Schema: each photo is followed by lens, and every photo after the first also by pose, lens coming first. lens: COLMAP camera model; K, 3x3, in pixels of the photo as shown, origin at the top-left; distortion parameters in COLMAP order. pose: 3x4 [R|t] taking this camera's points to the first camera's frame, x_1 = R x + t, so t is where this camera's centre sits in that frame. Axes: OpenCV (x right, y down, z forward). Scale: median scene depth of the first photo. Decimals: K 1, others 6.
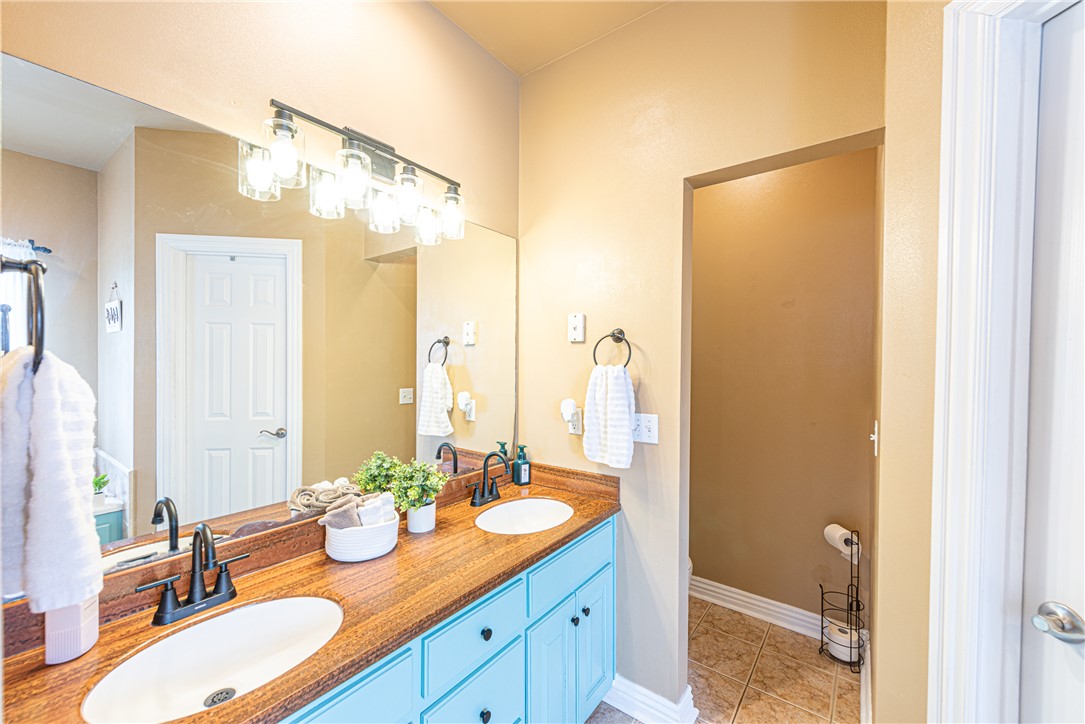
lens RADIAL K [[424.7, 0, 548.2], [0, 424.7, 365.6], [0, 0, 1]] dist [0.014013, -0.001124]
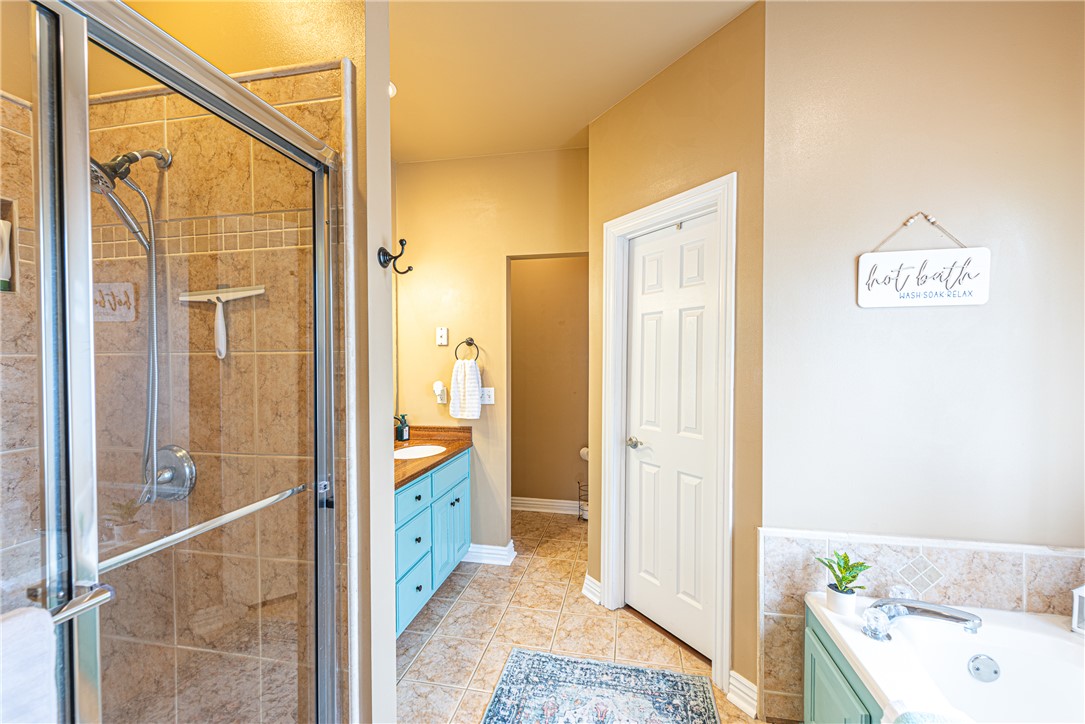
lens RADIAL K [[424.7, 0, 545.2], [0, 424.7, 364.1], [0, 0, 1]] dist [0.014013, -0.001124]
pose [[0.903719, -0.012670, 0.427939, -0.285973], [0.012267, 0.999918, 0.003699, 0.014555], [-0.427951, 0.001906, 0.903800, -0.641802]]
